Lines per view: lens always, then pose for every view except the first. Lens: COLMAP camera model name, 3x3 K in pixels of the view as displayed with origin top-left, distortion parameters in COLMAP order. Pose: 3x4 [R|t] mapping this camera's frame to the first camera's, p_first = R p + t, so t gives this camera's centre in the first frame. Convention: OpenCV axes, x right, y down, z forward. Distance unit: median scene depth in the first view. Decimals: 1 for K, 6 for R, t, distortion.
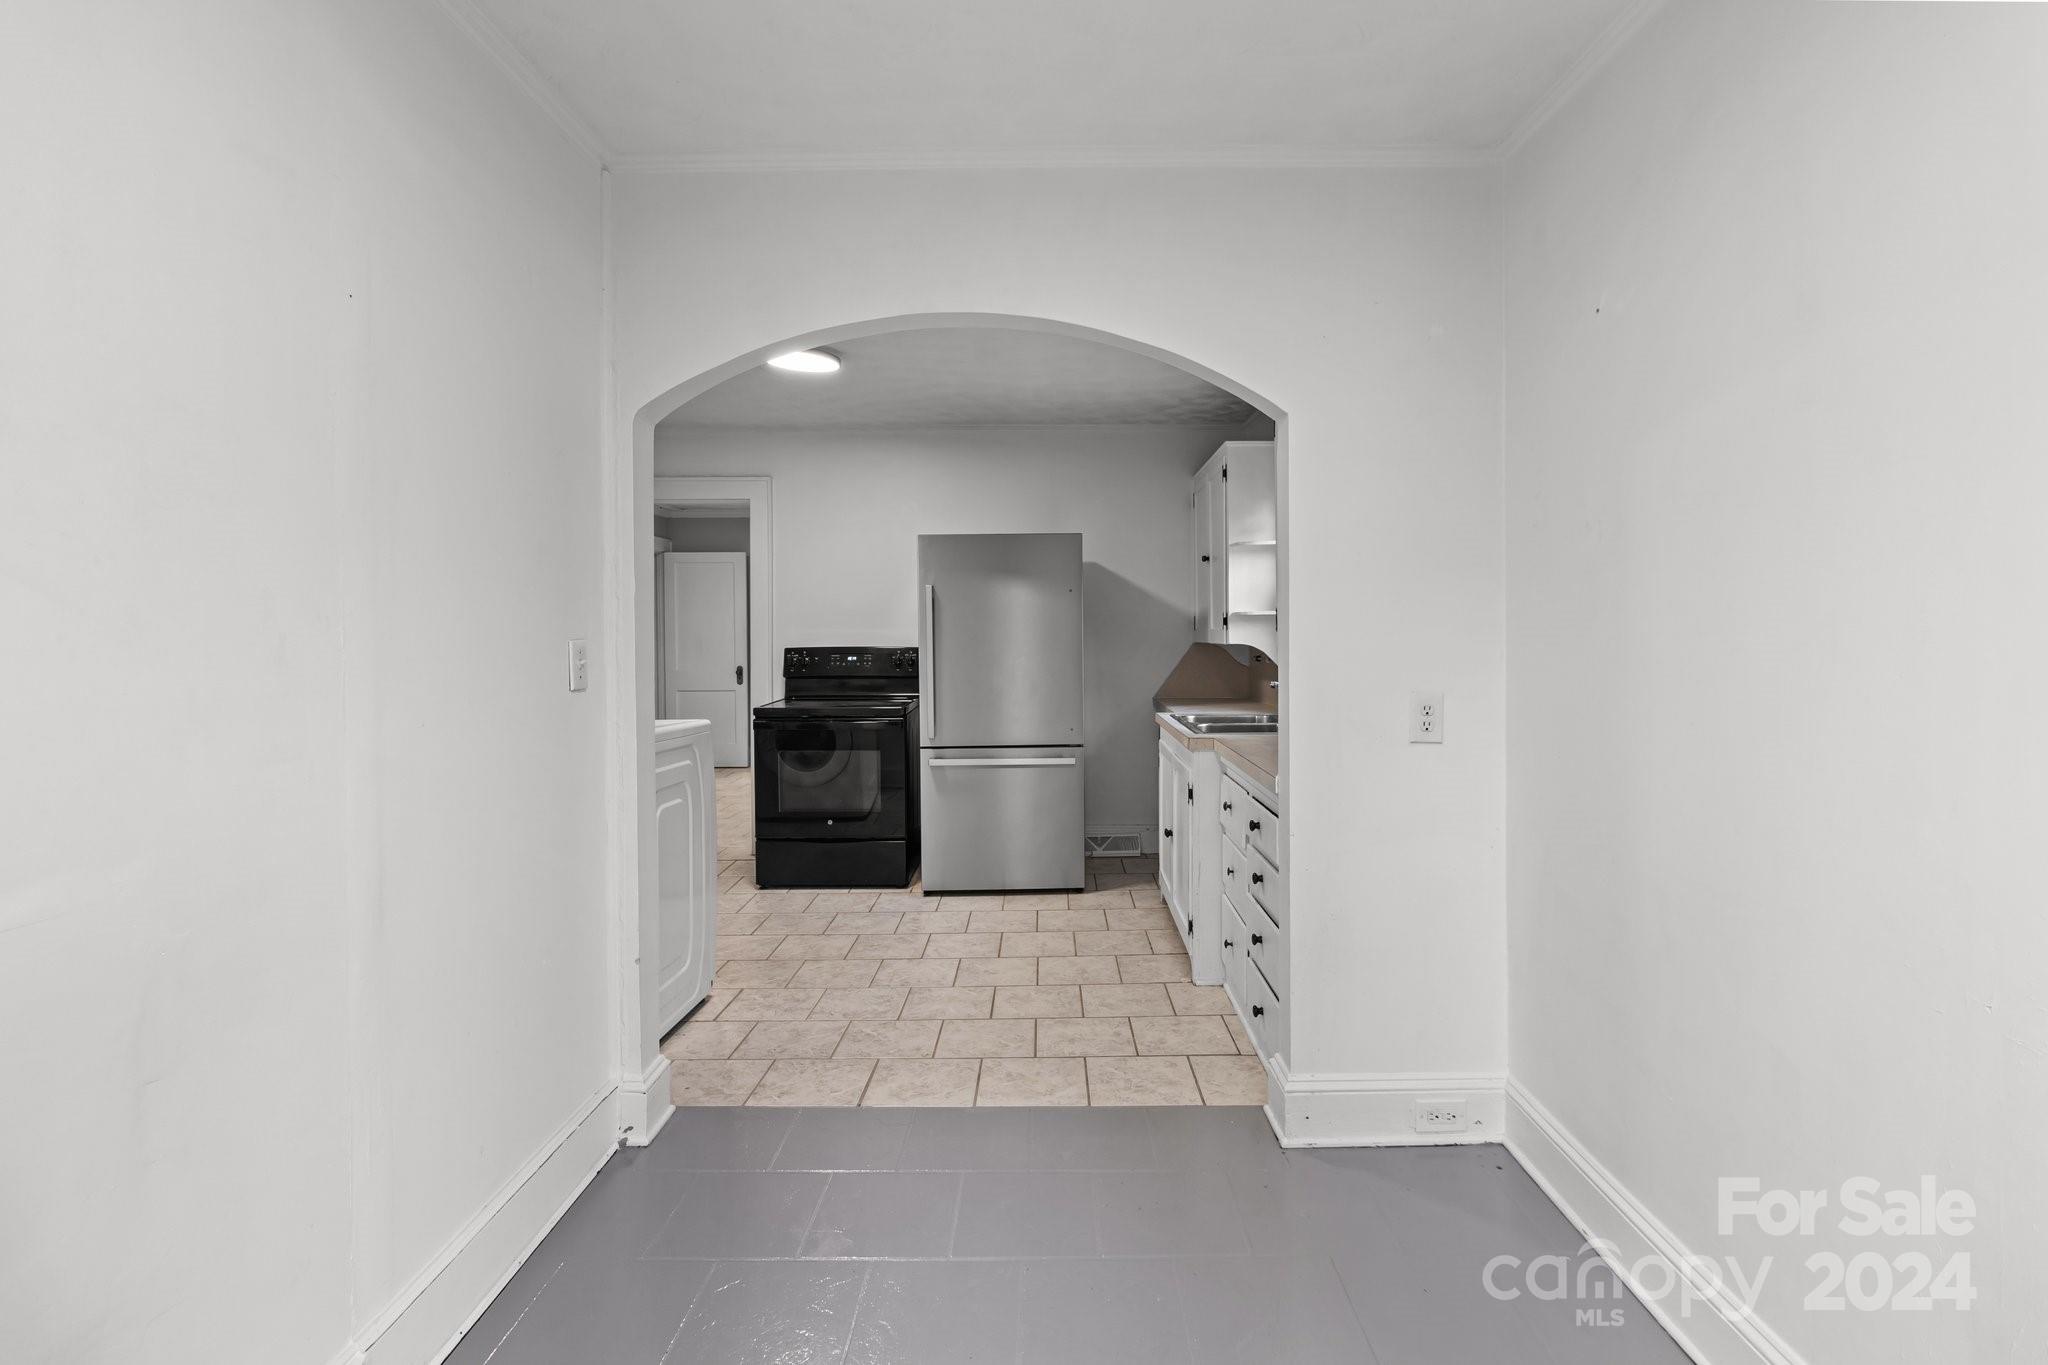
lens RADIAL K [[951.3, 0, 1043.2], [0, 951.3, 623.3], [0, 0, 1]] dist [-0.000207, 0.000448]
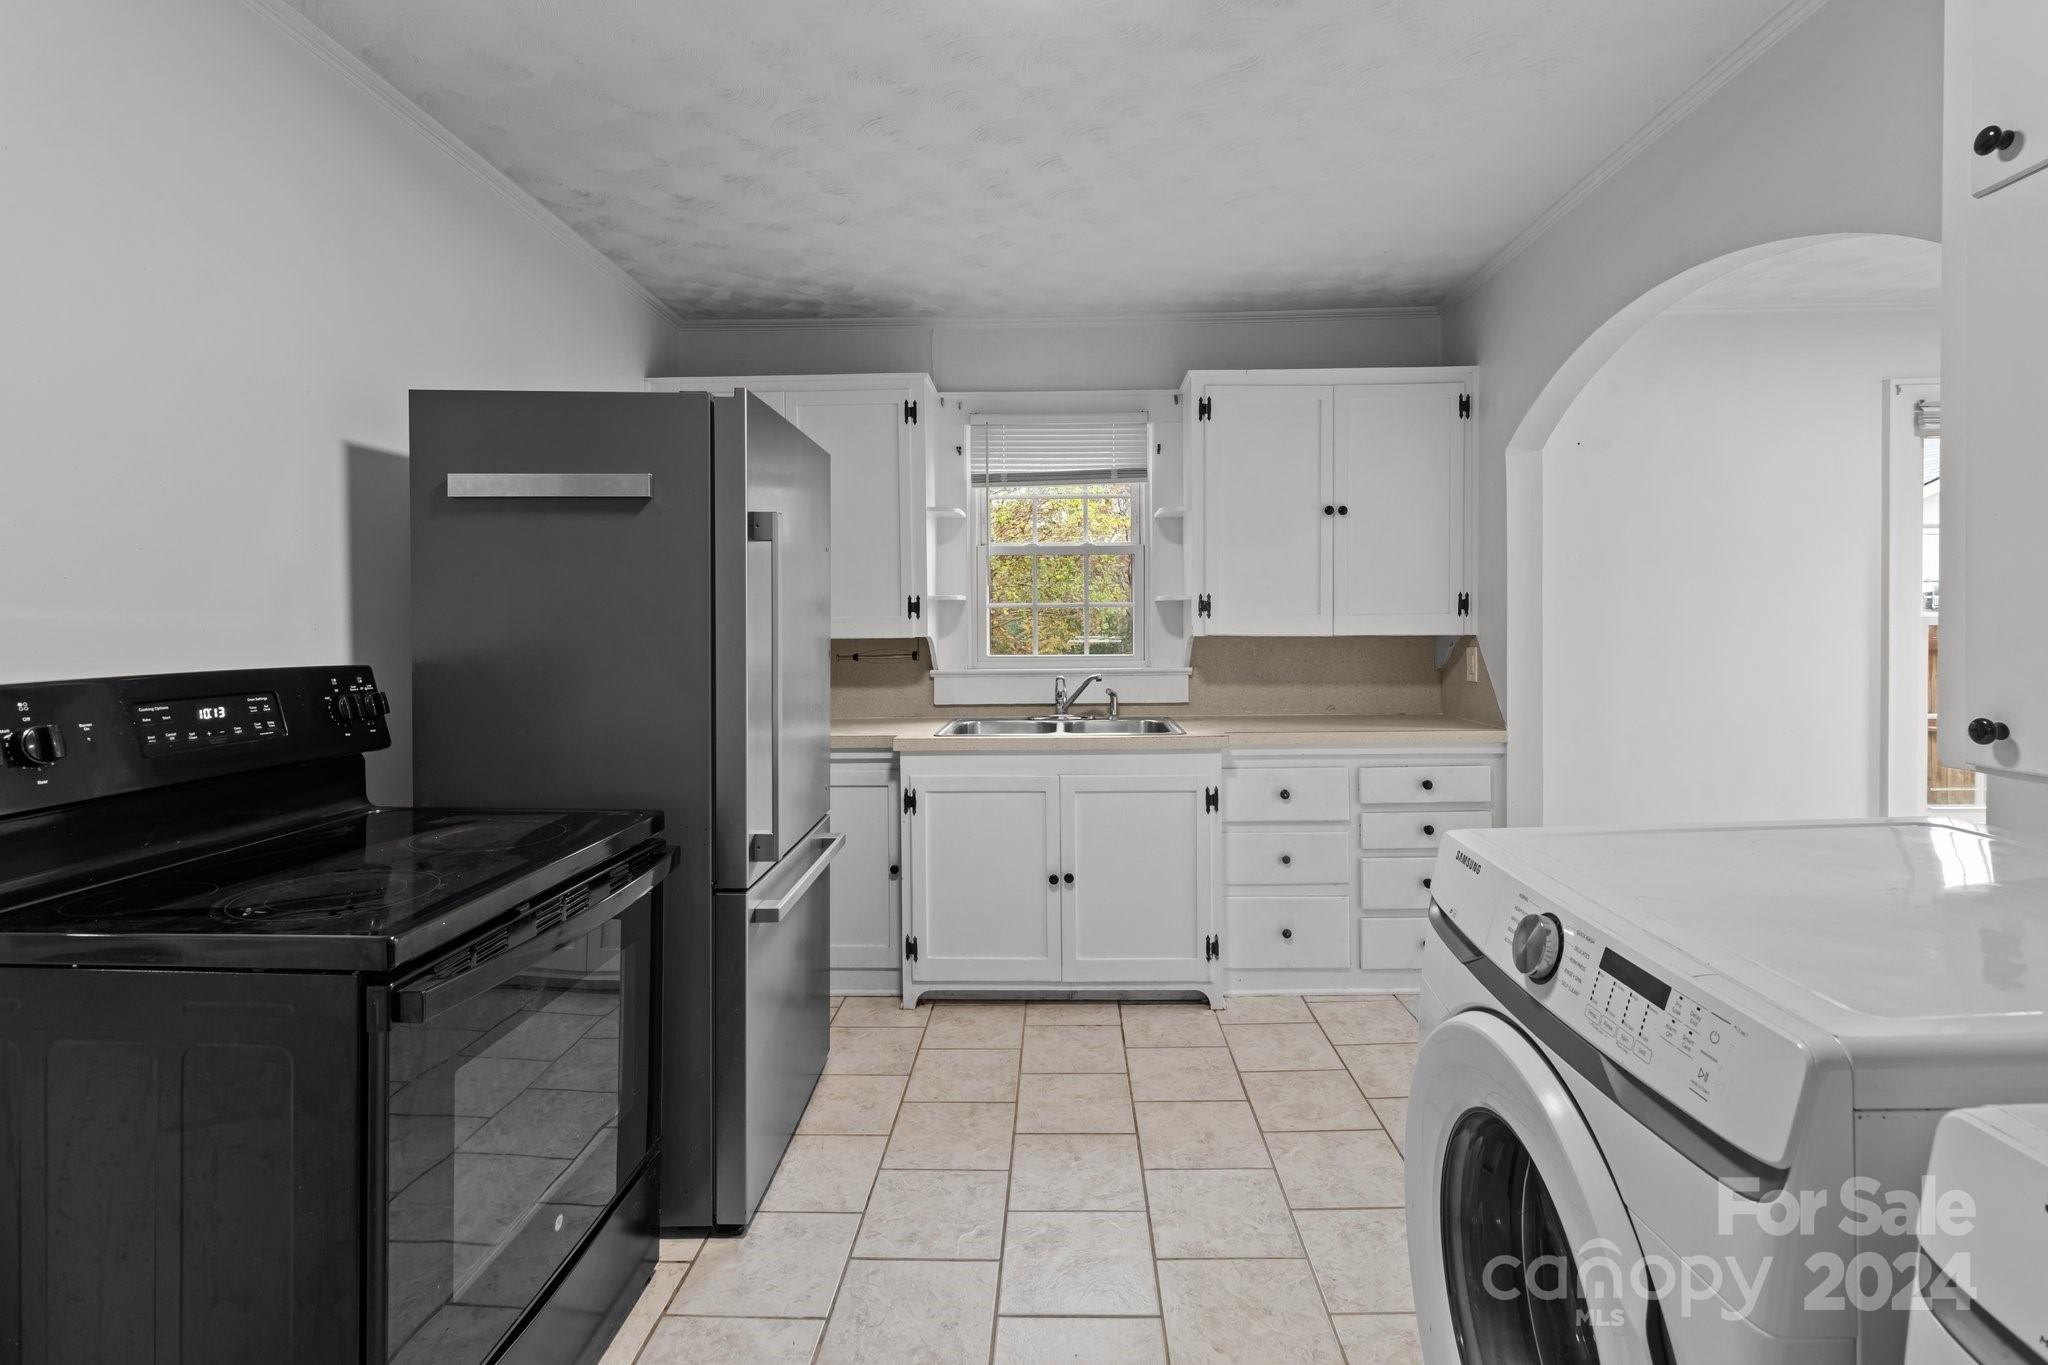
lens RADIAL K [[943.4, 0, 1051.6], [0, 943.4, 639.2], [0, 0, 1]] dist [-0.003606, 0.000446]
pose [[0.015275, -0.010001, 0.999833, -0.543463], [0.006294, 0.999931, 0.009906, 0.015813], [-0.999864, 0.006142, 0.015337, 0.854838]]
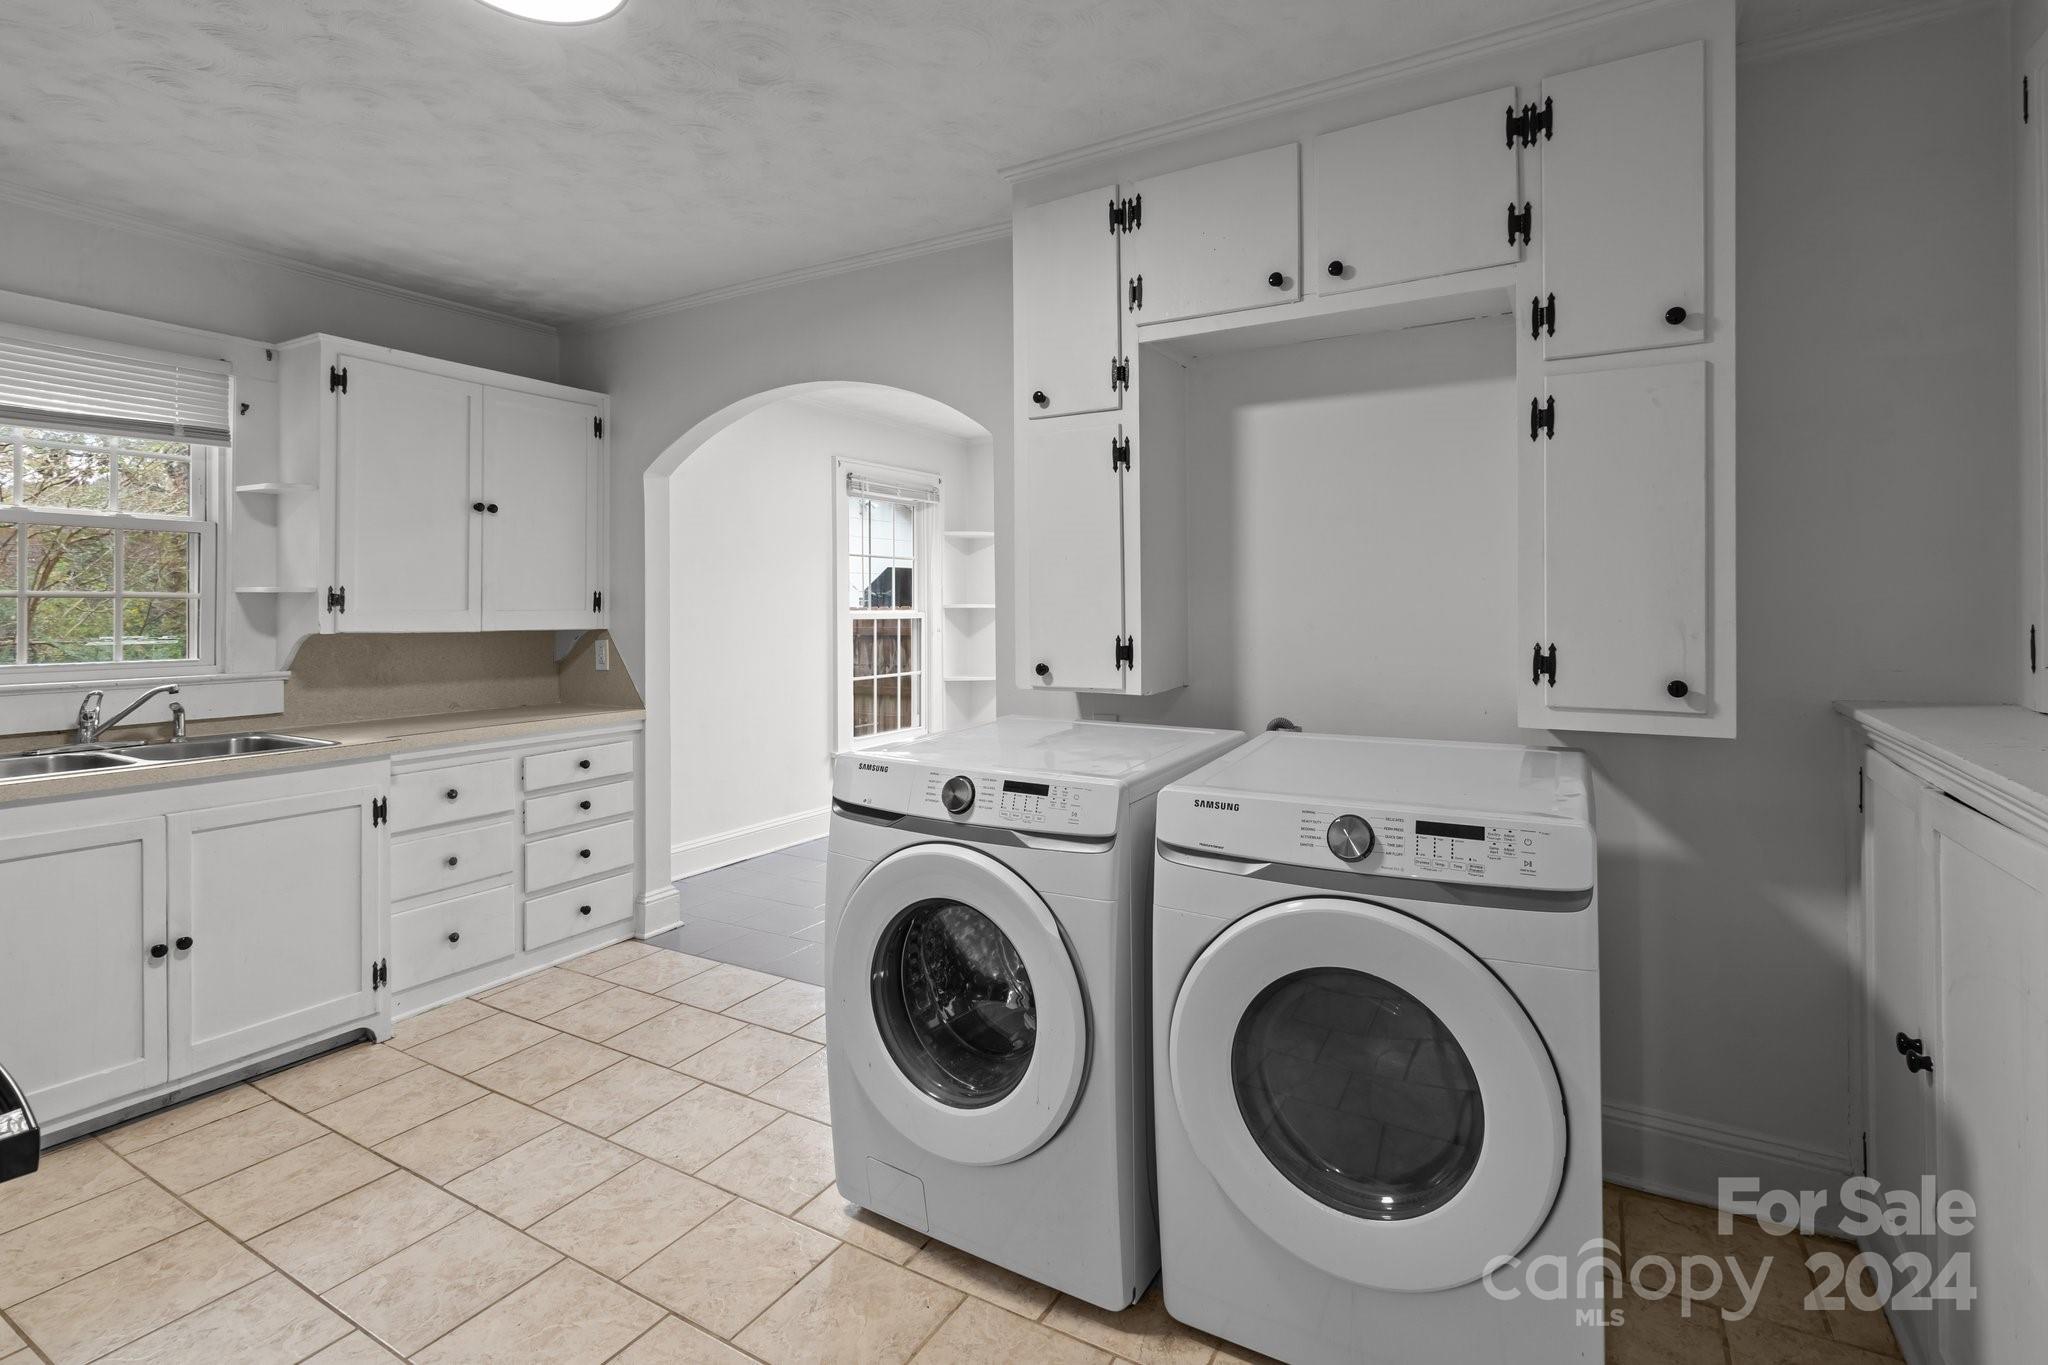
lens RADIAL K [[958.8, 0, 1042.7], [0, 958.8, 595.9], [0, 0, 1]] dist [-0.000661, -0.000503]
pose [[-0.870015, 0.018225, 0.492688, -0.559862], [0.009611, 0.999754, -0.020010, 0.013294], [-0.492931, -0.012673, -0.869976, 1.081628]]
